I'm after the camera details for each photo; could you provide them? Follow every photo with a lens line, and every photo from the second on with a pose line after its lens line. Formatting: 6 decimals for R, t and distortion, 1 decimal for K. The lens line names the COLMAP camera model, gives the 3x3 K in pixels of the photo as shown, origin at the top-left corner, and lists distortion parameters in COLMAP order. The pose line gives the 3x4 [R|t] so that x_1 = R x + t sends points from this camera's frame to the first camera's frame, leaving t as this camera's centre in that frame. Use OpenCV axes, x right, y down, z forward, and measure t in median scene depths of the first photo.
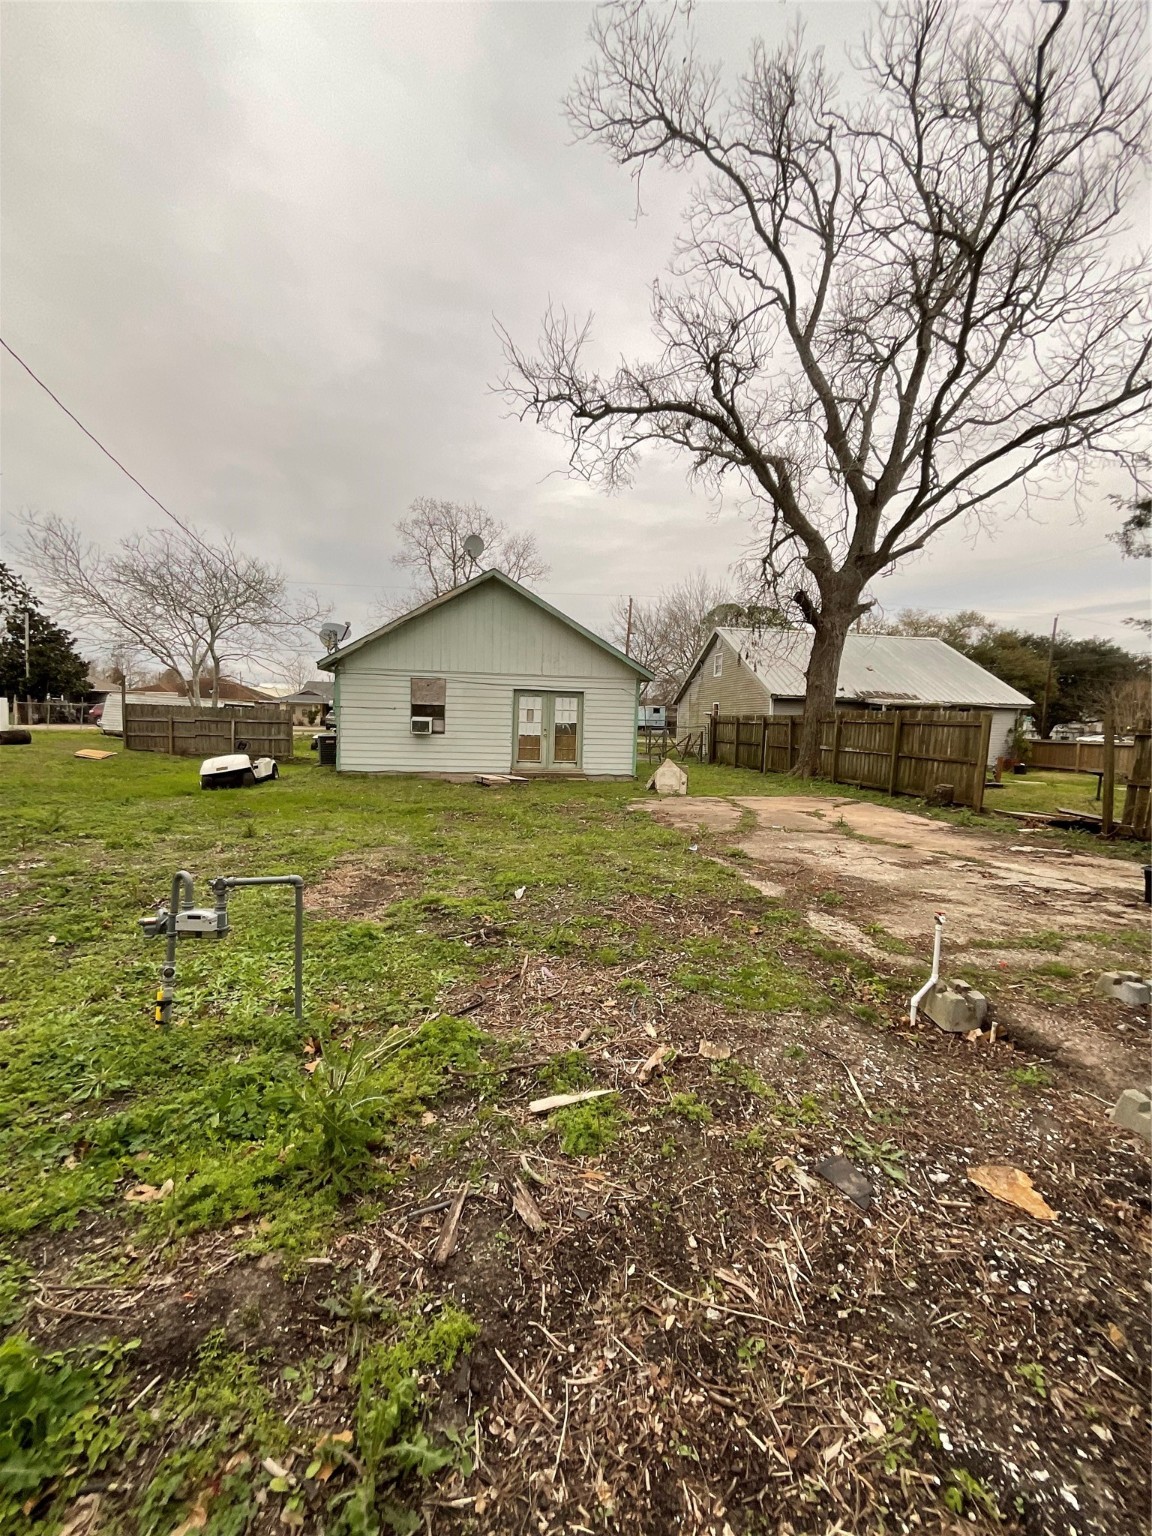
lens RADIAL K [[618.2, 0, 575.4], [0, 618.2, 767.8], [0, 0, 1]] dist [-0.003892, -0.001087]
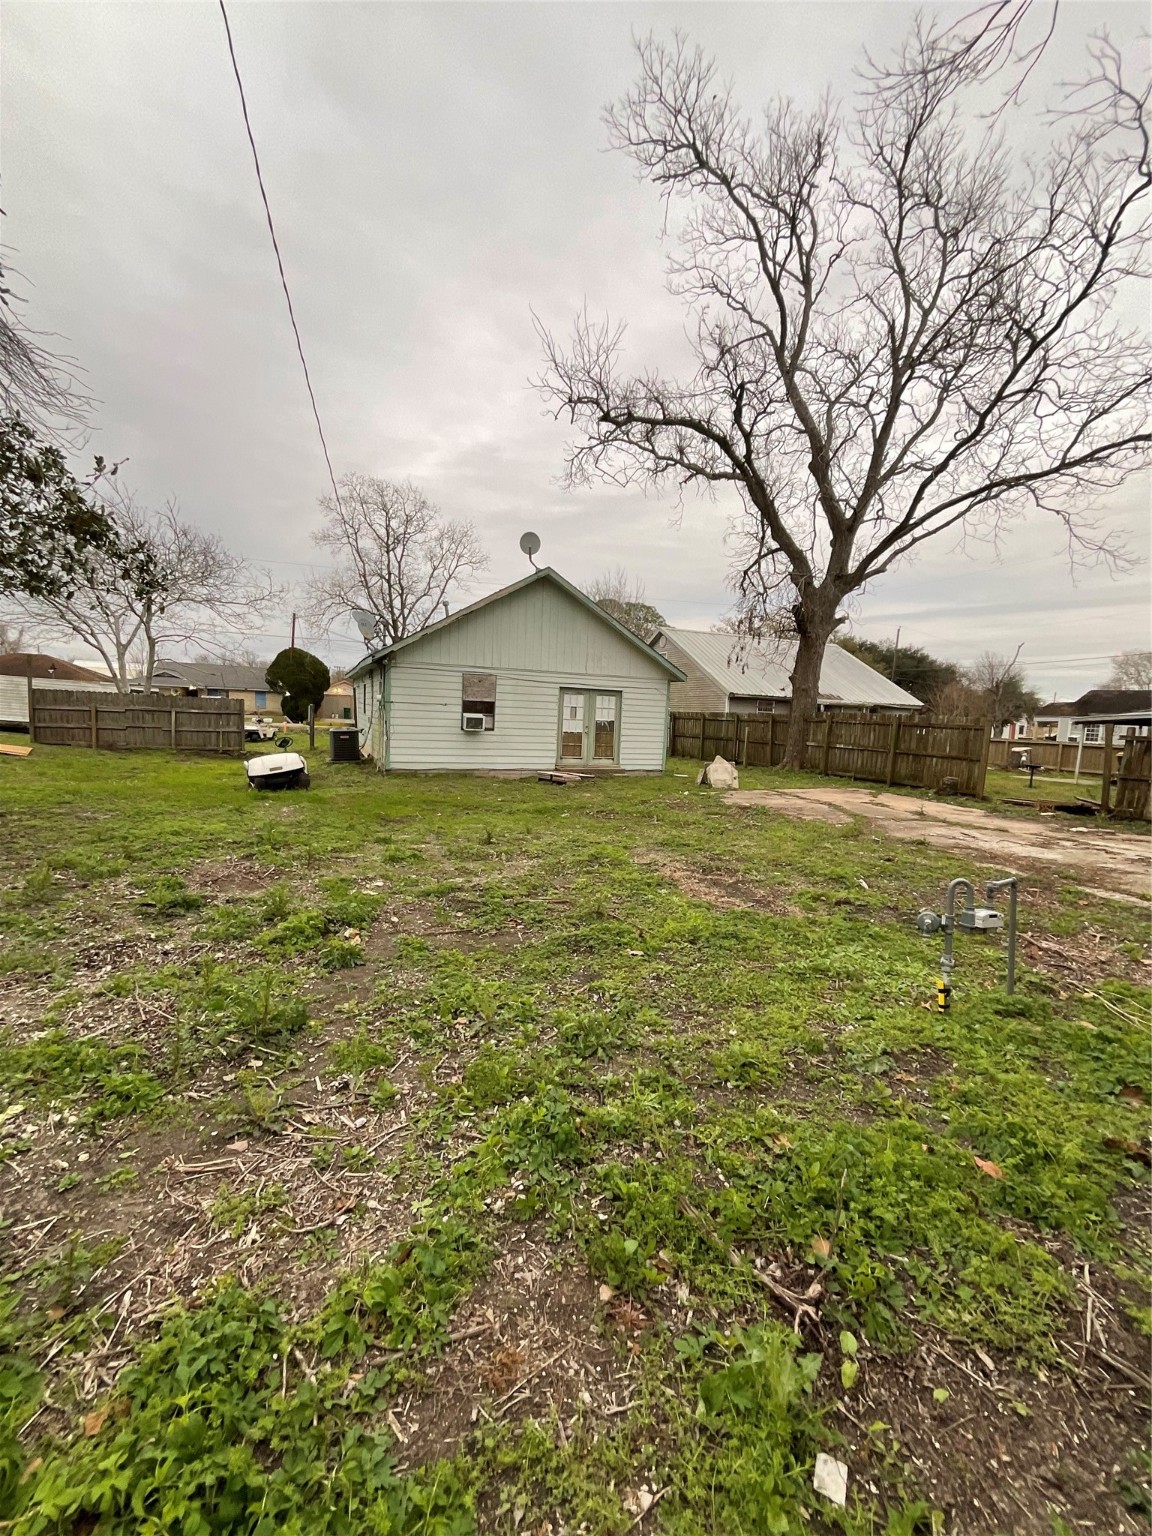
lens RADIAL K [[618.2, 0, 573.7], [0, 618.2, 767.5], [0, 0, 1]] dist [-0.003892, -0.001087]
pose [[0.970303, -0.008789, 0.241733, -0.304152], [0.004334, 0.999811, 0.018953, -0.013222], [-0.241853, -0.017342, 0.970158, 0.006179]]
